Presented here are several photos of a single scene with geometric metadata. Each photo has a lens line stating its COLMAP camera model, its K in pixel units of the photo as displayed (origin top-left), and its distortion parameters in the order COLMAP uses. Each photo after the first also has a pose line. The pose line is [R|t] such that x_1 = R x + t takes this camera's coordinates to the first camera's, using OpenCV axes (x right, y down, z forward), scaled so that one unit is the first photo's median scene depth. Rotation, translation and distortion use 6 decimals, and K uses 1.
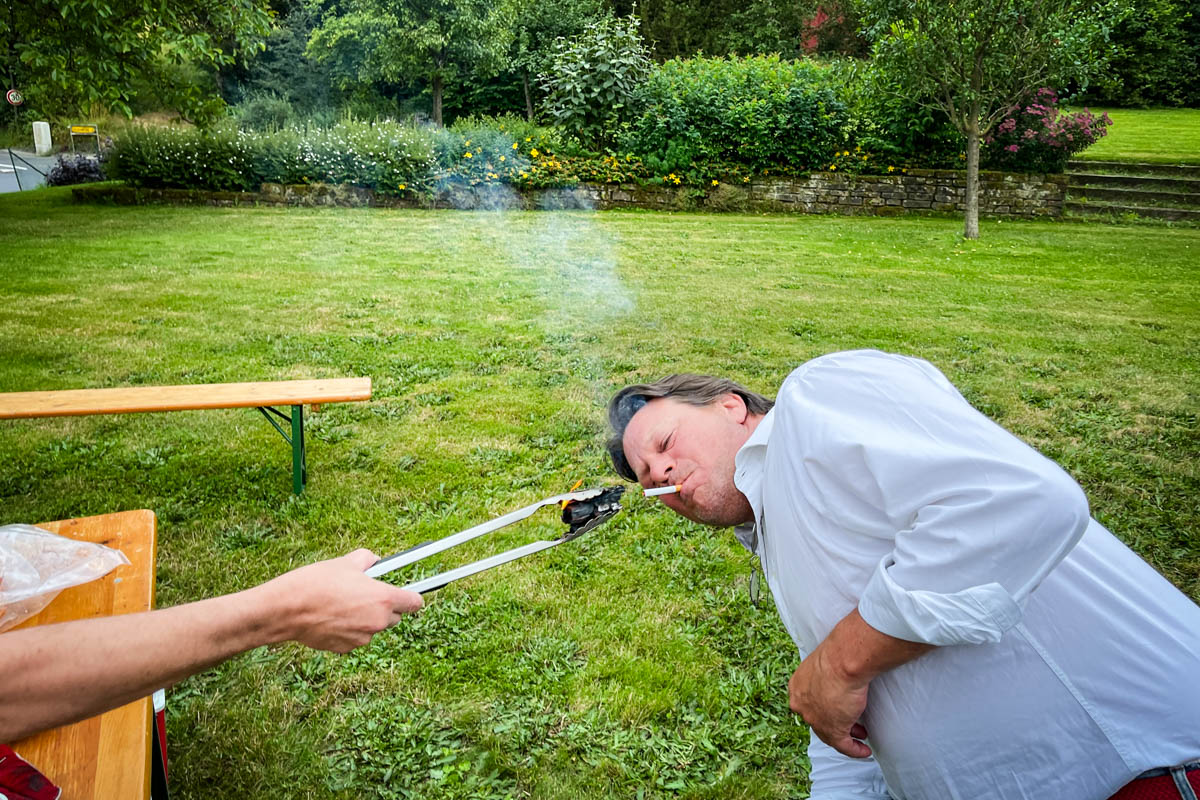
lens RADIAL K [[908.3, 0, 614.9], [0, 908.3, 389.4], [0, 0, 1]] dist [-0.032604, 0.031757]
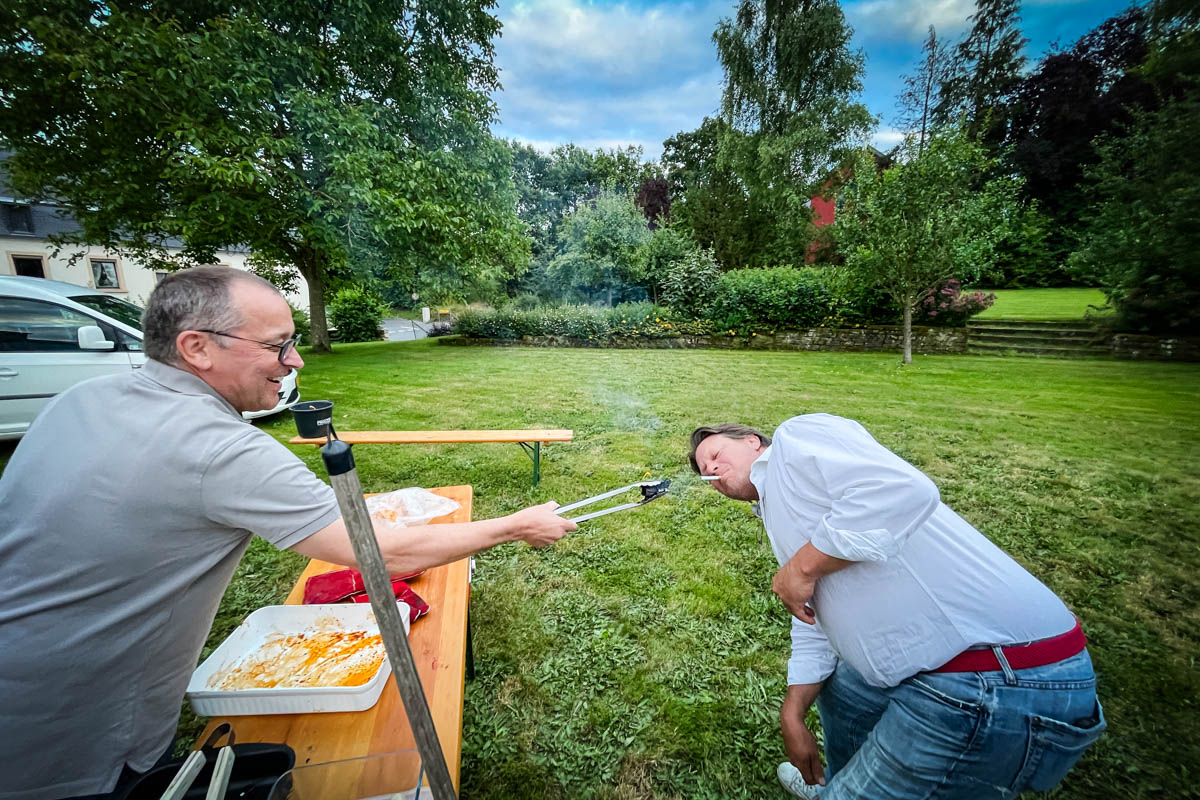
lens RADIAL K [[481.2, 0, 600.2], [0, 481.2, 400.0], [0, 0, 1]] dist [-0.006384, 0.000011]
pose [[0.979323, 0.020941, -0.201215, 0.002375], [-0.039022, 0.995503, -0.086318, 0.005729], [0.198503, 0.092385, 0.975737, -0.019591]]
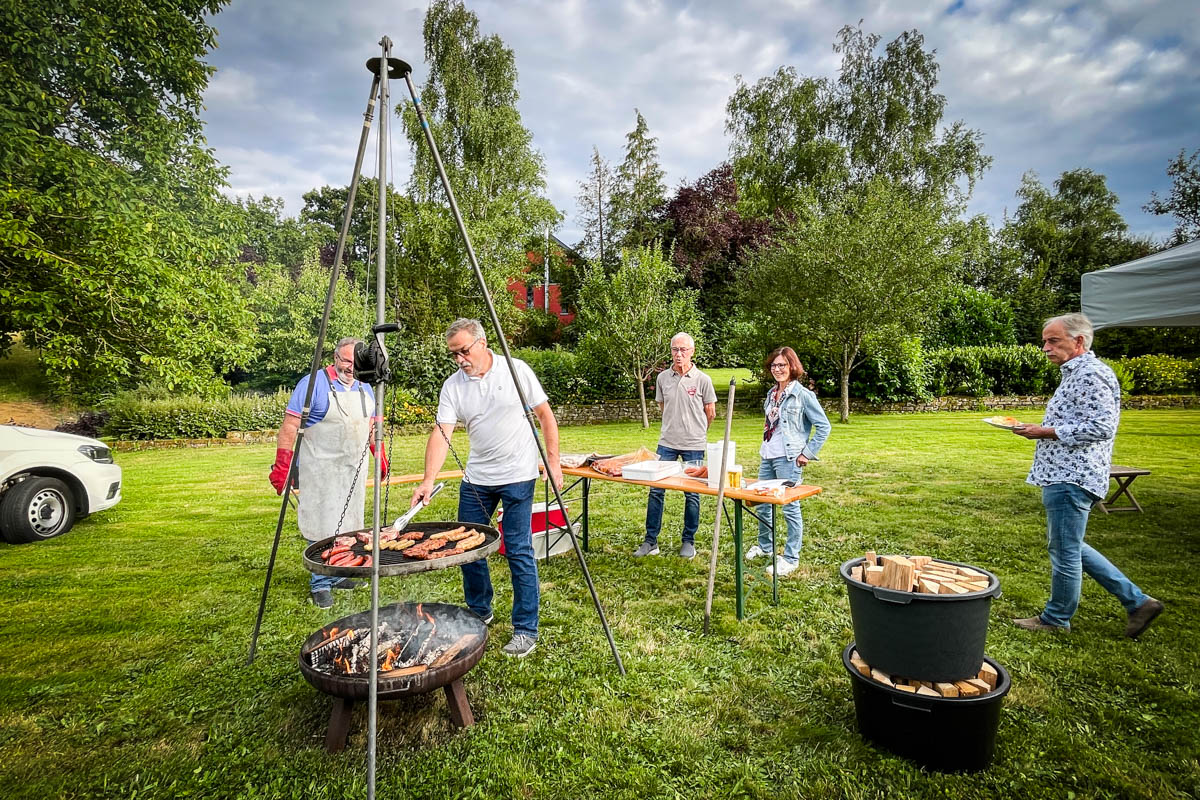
lens RADIAL K [[639.7, 0, 596.0], [0, 639.7, 404.5], [0, 0, 1]] dist [-0.015038, 0.000033]
pose [[0.925744, -0.055297, 0.374085, -0.292178], [0.152248, 0.960033, -0.234856, 0.122194], [-0.346147, 0.274371, 0.897164, -0.341057]]
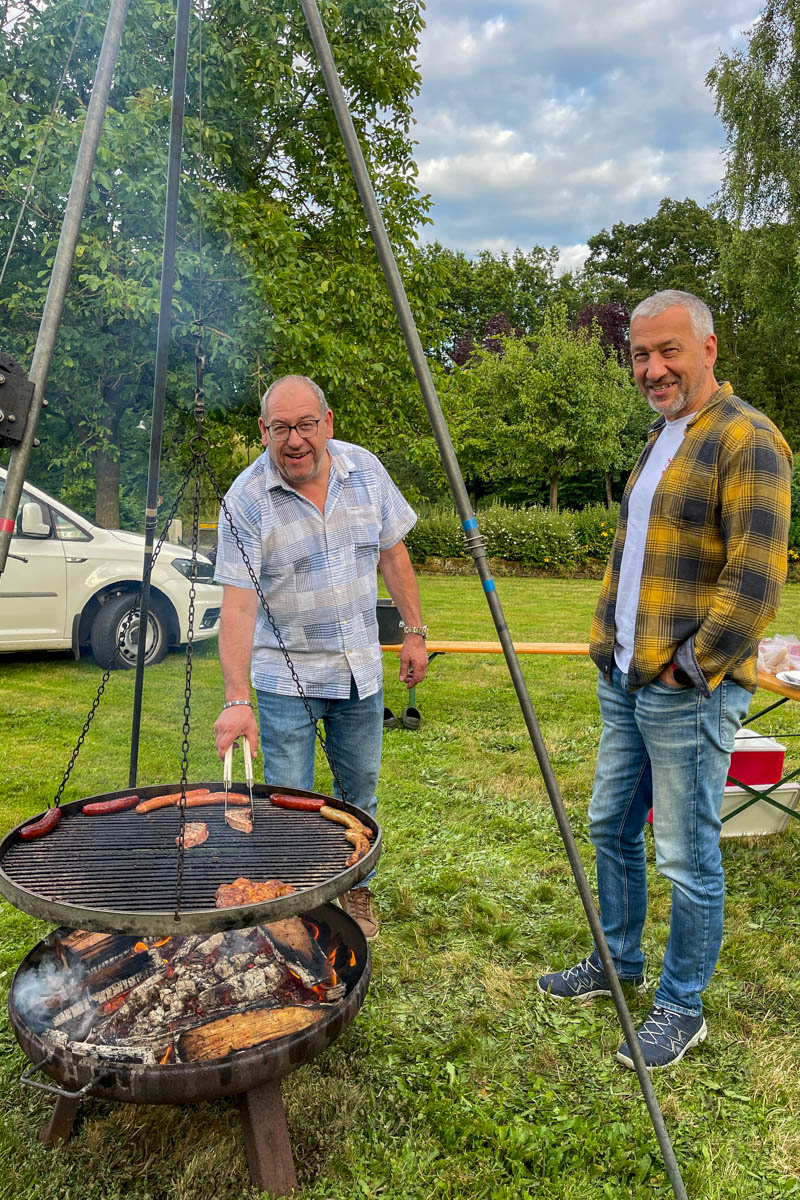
lens RADIAL K [[908.3, 0, 395.9], [0, 908.3, 593.6], [0, 0, 1]] dist [-0.032604, 0.031757]
pose [[0.967817, 0.013947, -0.251270, -0.173936], [-0.065969, 0.977608, -0.199827, 0.094282], [0.242856, 0.209972, 0.947065, -0.217461]]
